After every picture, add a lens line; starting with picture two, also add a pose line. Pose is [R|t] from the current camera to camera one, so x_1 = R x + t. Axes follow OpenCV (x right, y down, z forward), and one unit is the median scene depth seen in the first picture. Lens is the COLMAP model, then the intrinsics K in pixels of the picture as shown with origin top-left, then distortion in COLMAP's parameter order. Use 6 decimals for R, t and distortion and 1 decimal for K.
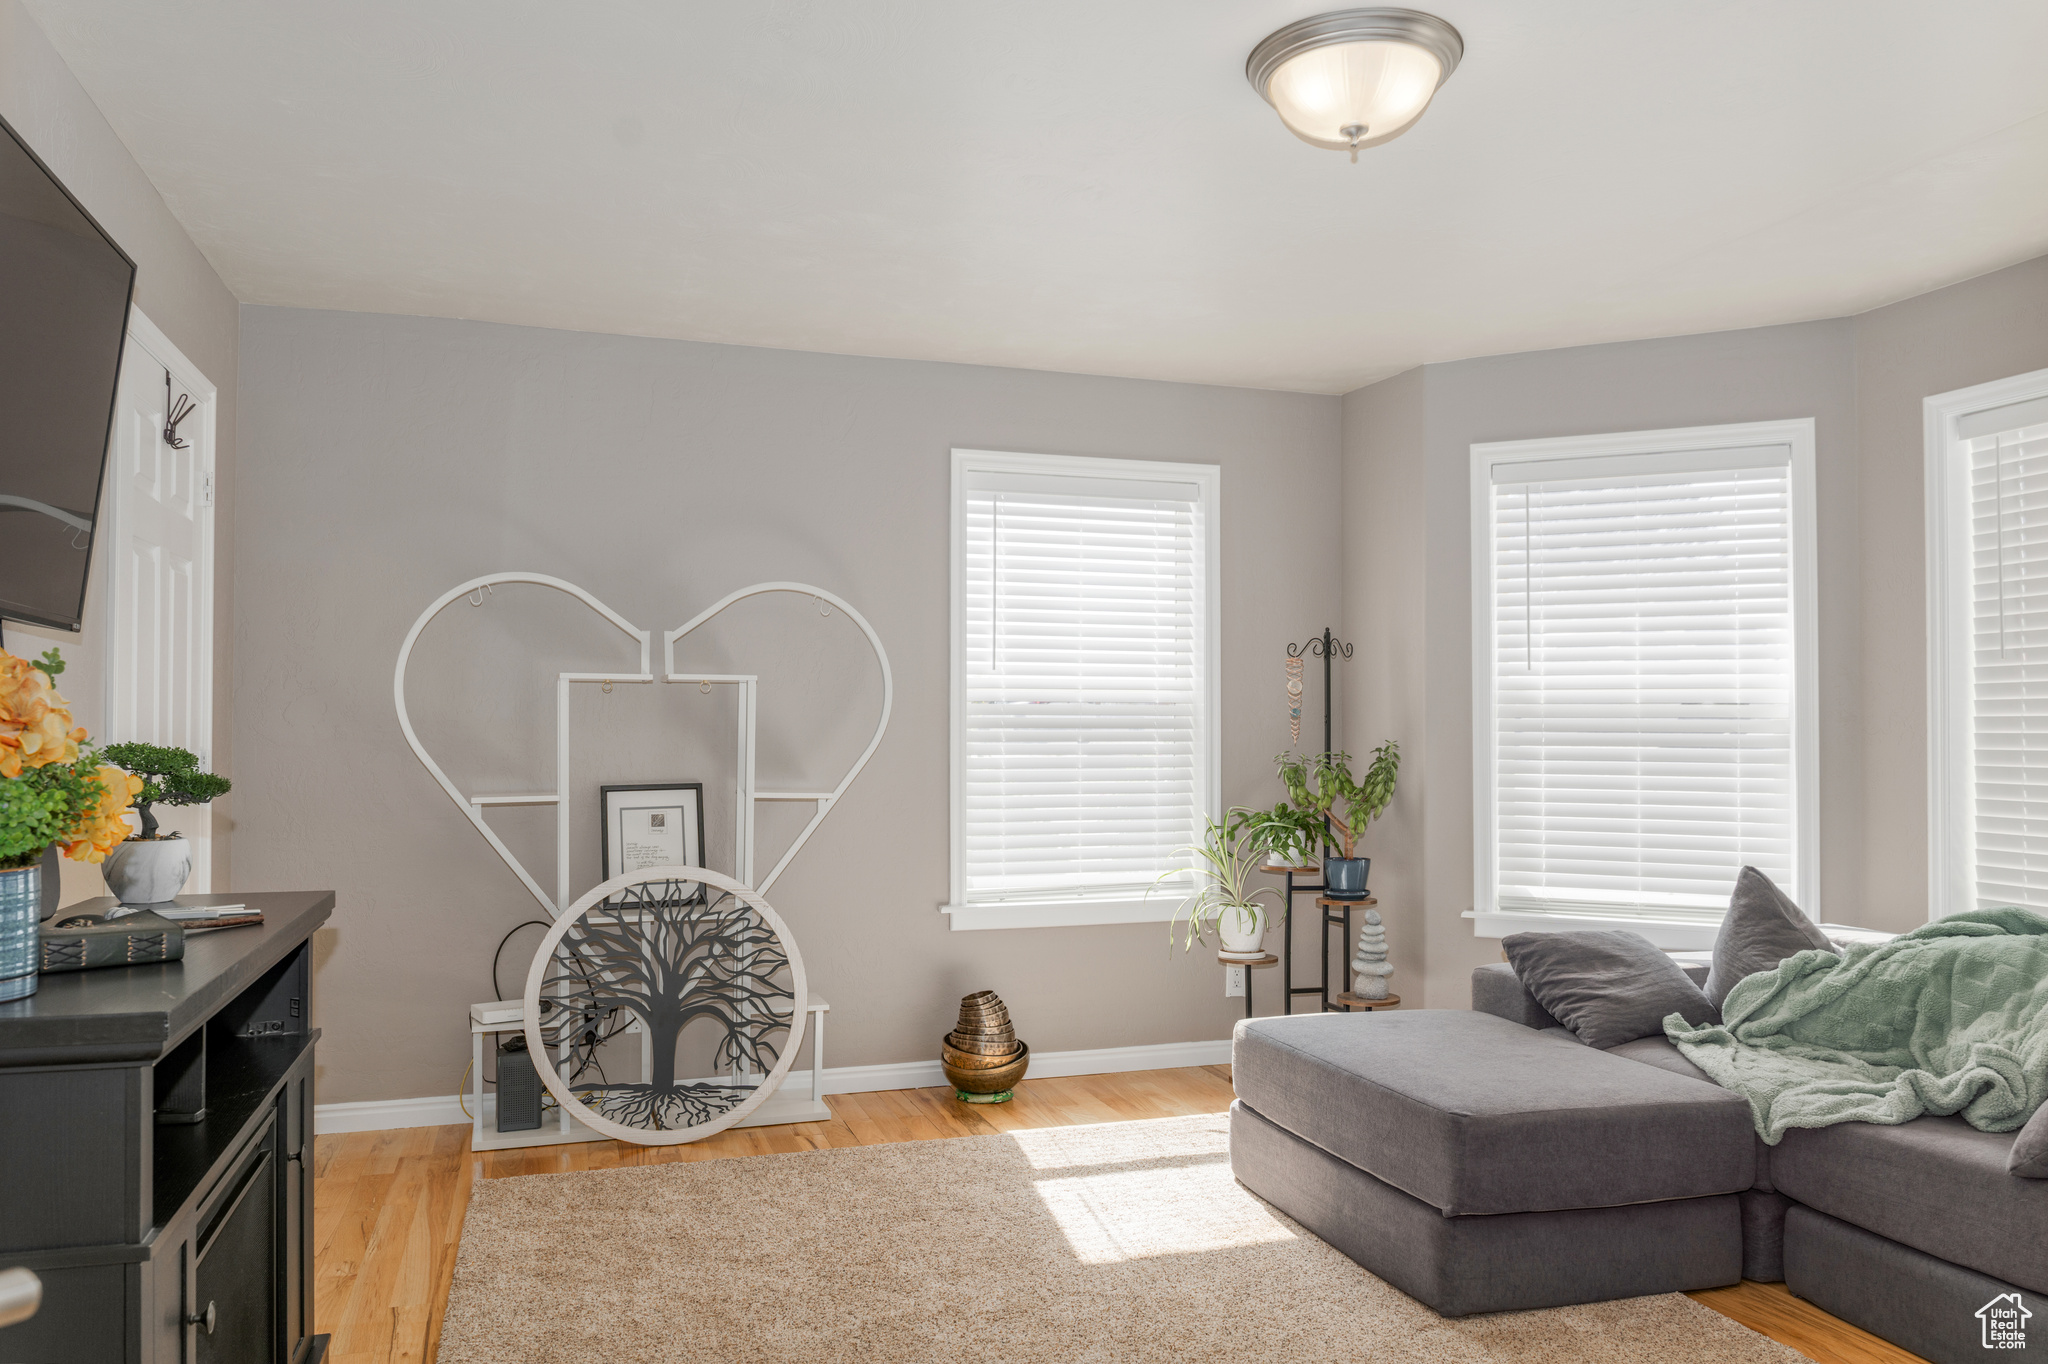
lens RADIAL K [[1440.4, 0, 994.0], [0, 1440.4, 709.7], [0, 0, 1]] dist [-0.008546, -0.011000]
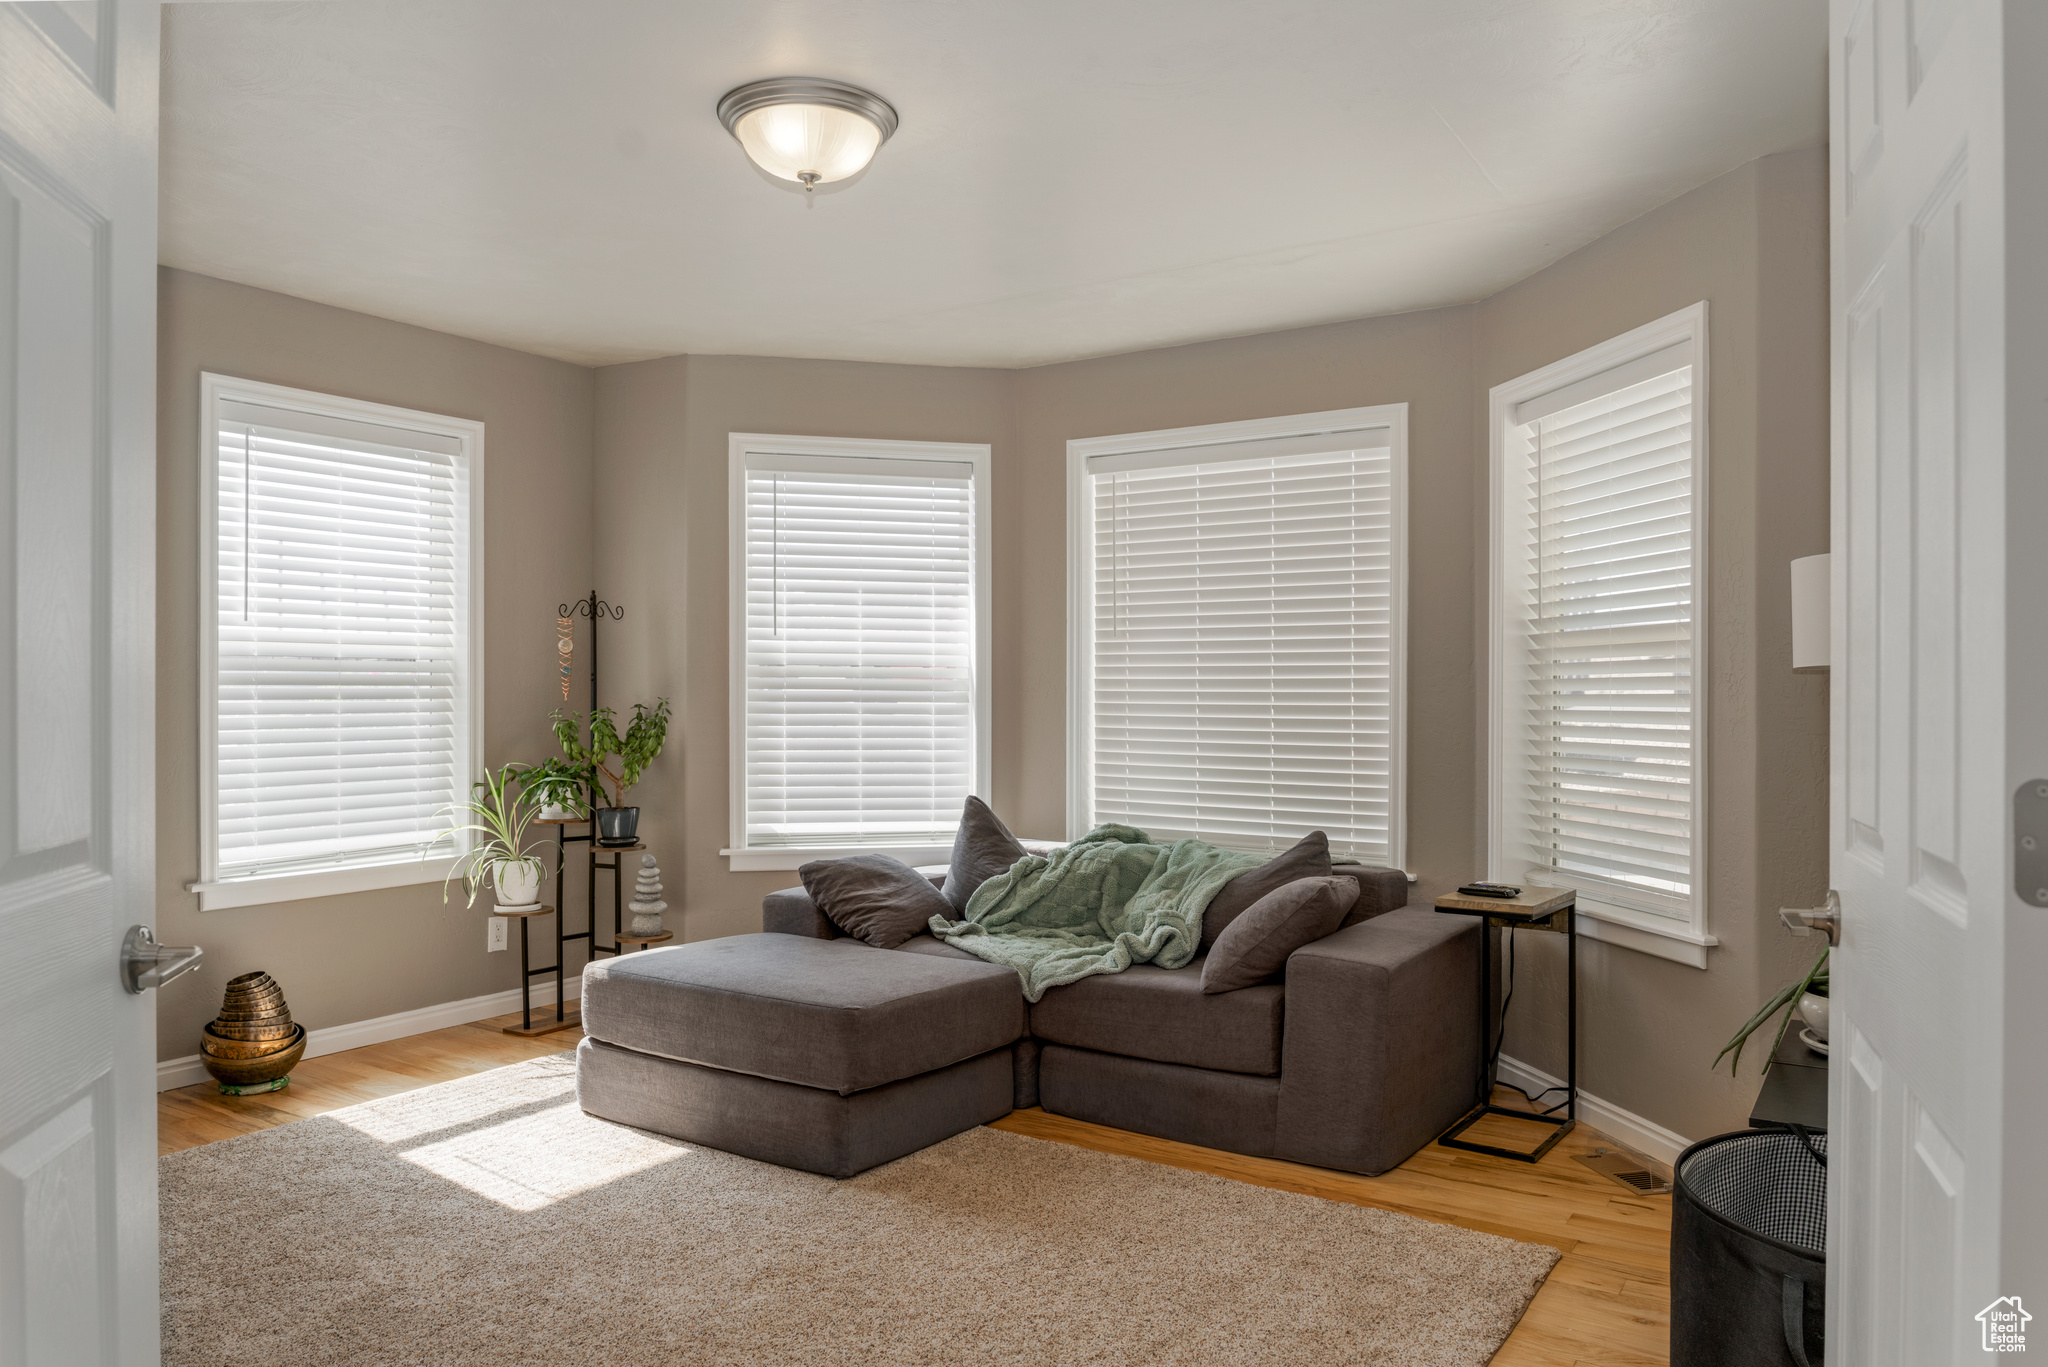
lens RADIAL K [[1440.4, 0, 1015.5], [0, 1440.4, 687.6], [0, 0, 1]] dist [-0.008546, -0.011000]
pose [[0.770153, 0.001016, 0.637859, -0.231436], [-0.011727, 0.999852, 0.012567, -0.002954], [-0.637752, -0.017159, 0.770051, -0.007773]]
